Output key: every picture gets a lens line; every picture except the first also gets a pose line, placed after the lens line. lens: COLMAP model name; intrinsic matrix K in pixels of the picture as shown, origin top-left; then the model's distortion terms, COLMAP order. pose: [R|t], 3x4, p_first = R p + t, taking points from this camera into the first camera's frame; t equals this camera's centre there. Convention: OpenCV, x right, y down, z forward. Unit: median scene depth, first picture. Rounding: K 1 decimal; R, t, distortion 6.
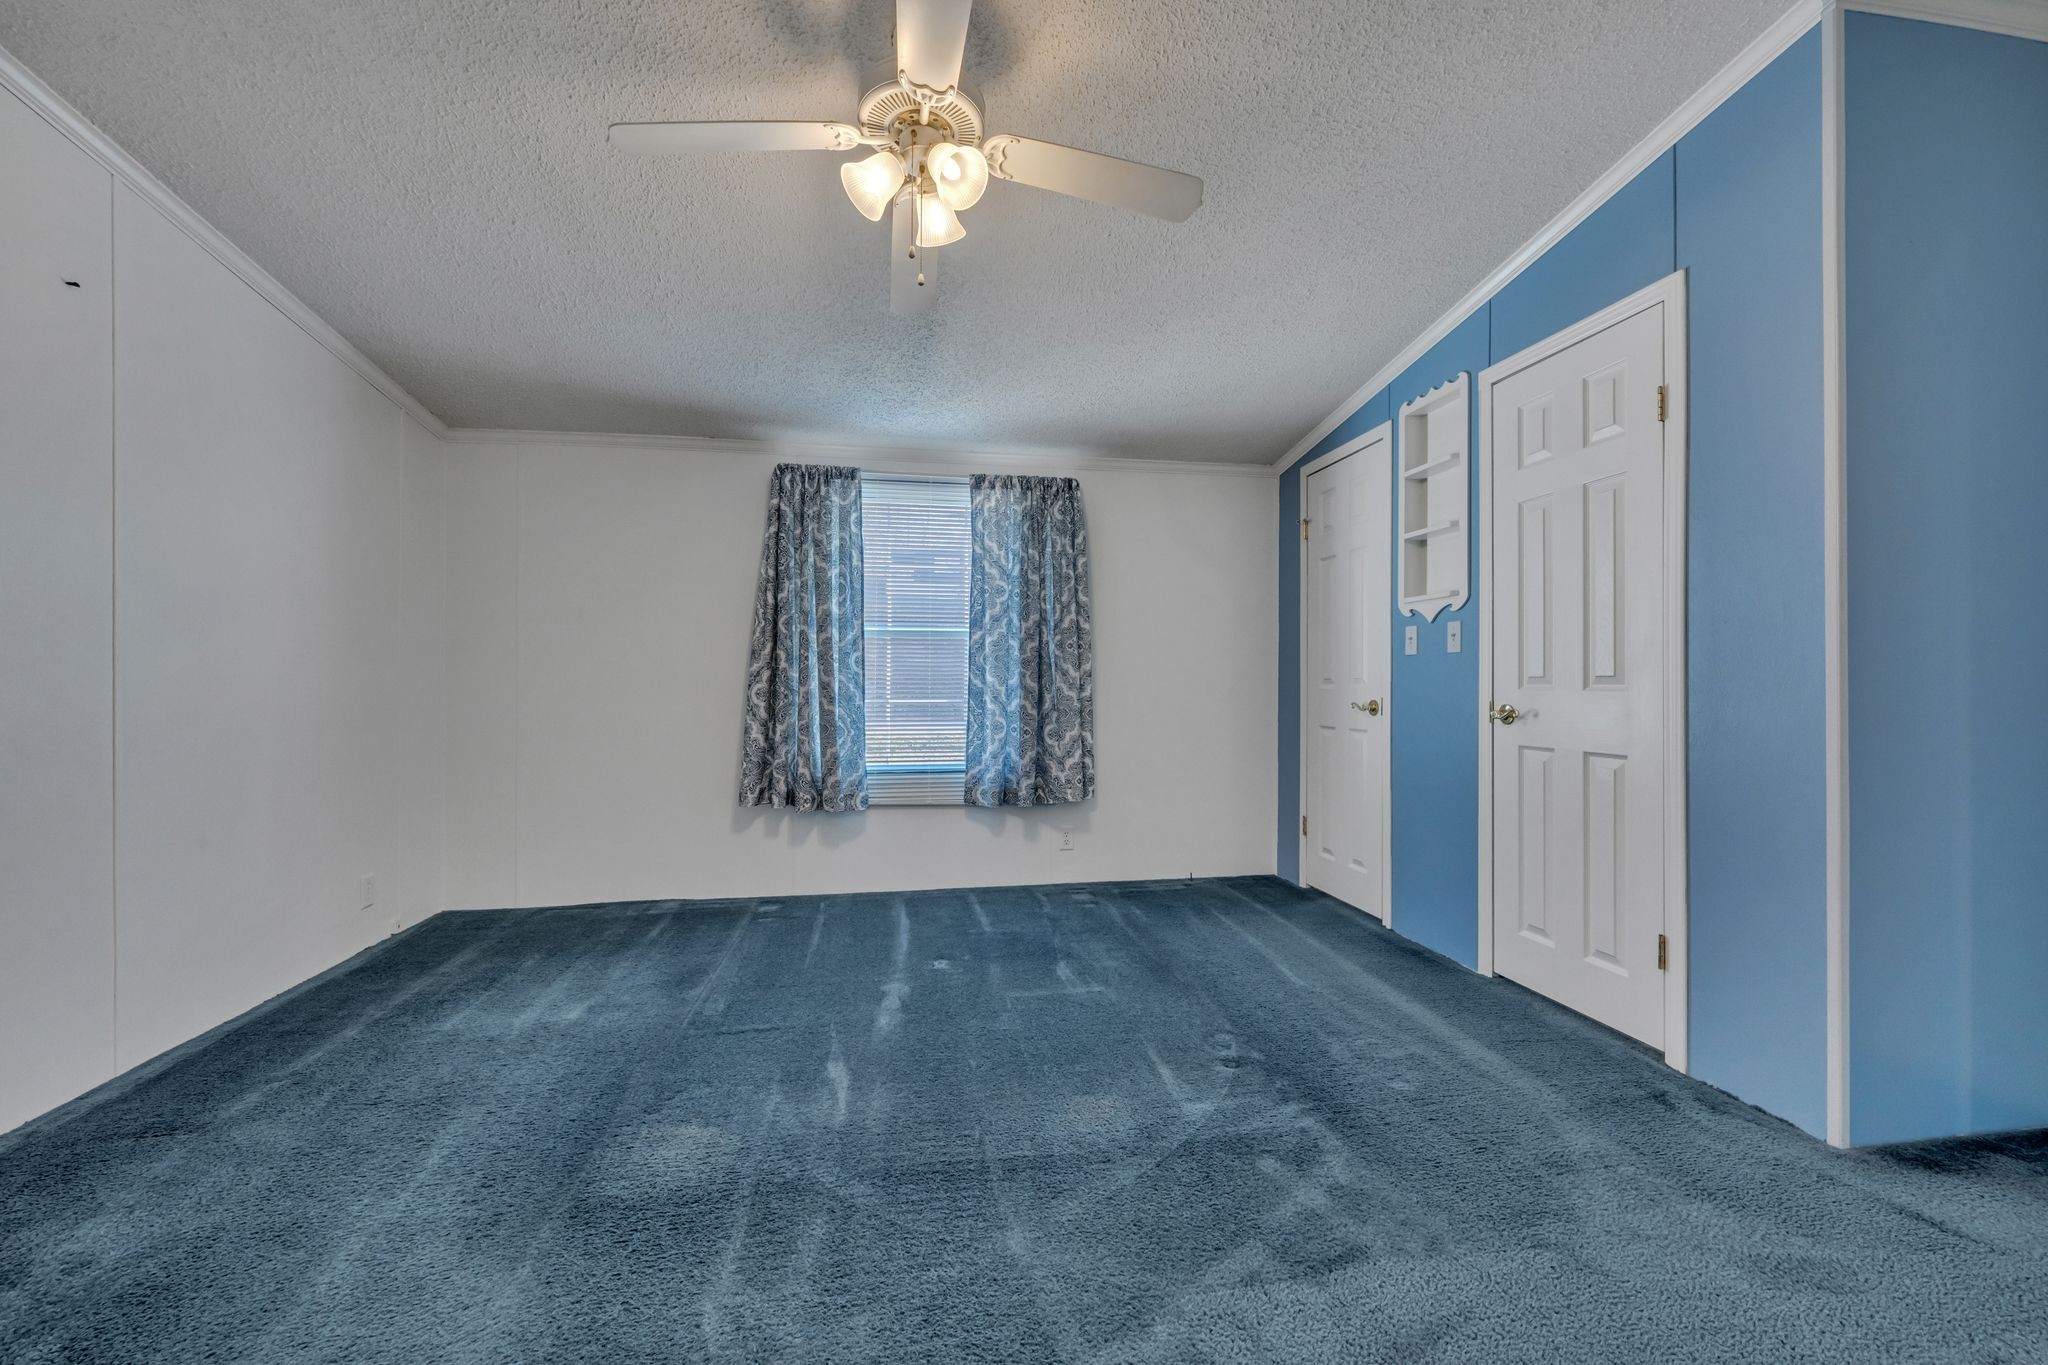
lens RADIAL K [[813.2, 0, 1022.8], [0, 813.2, 687.5], [0, 0, 1]] dist [-0.001359, 0.000183]
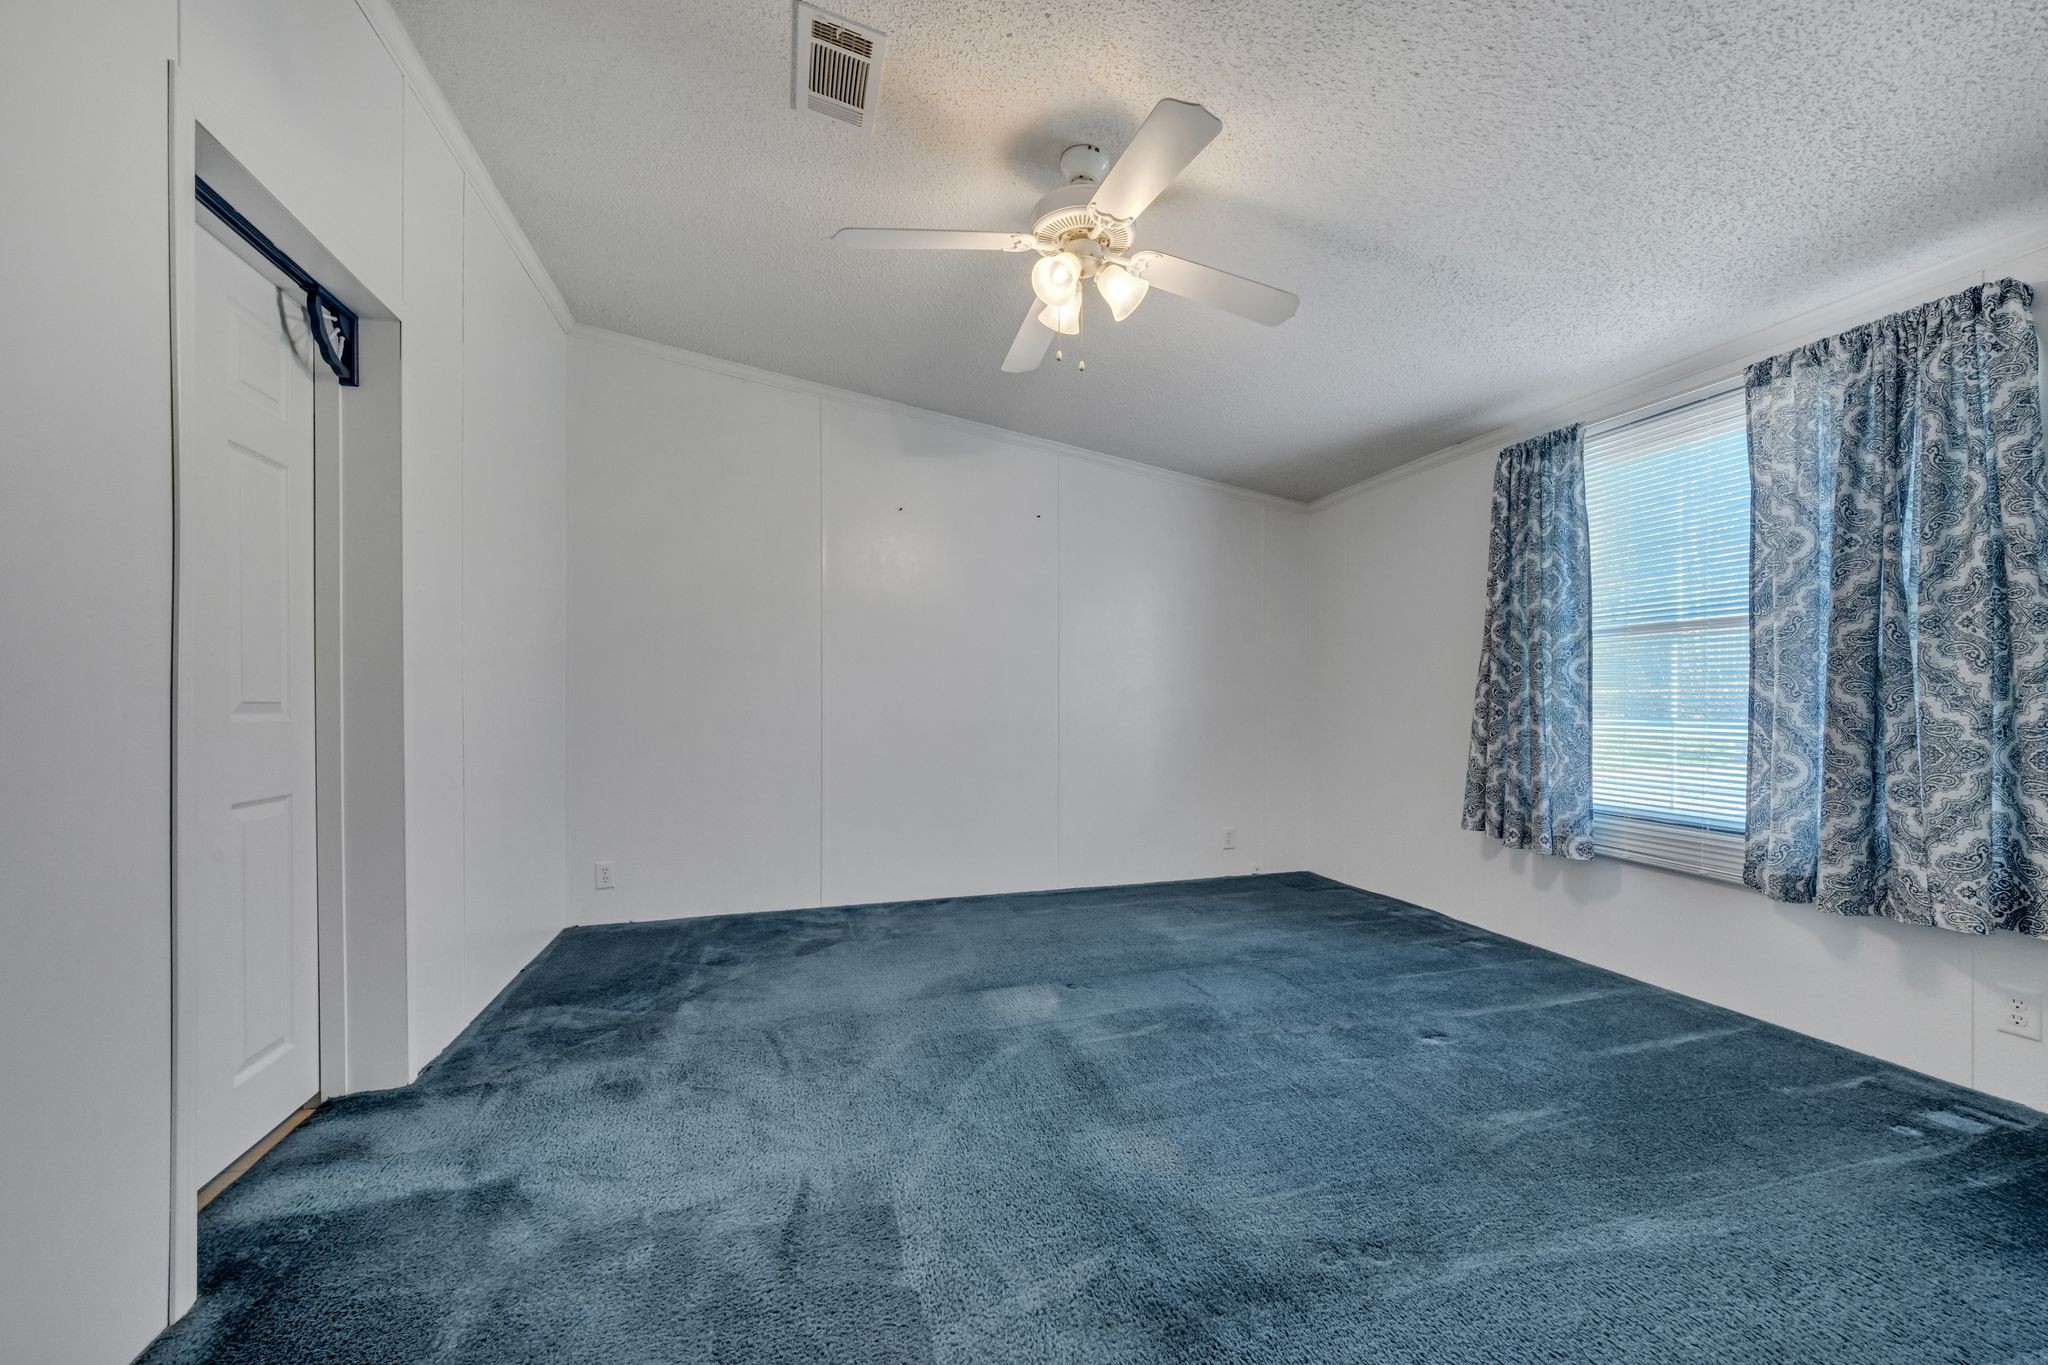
lens RADIAL K [[813.2, 0, 1021.2], [0, 813.2, 695.0], [0, 0, 1]] dist [-0.001359, 0.000183]
pose [[0.100473, -0.003236, -0.994935, 0.509064], [0.004201, 0.999987, -0.002829, -0.007437], [0.994931, -0.003895, 0.100485, 0.373326]]
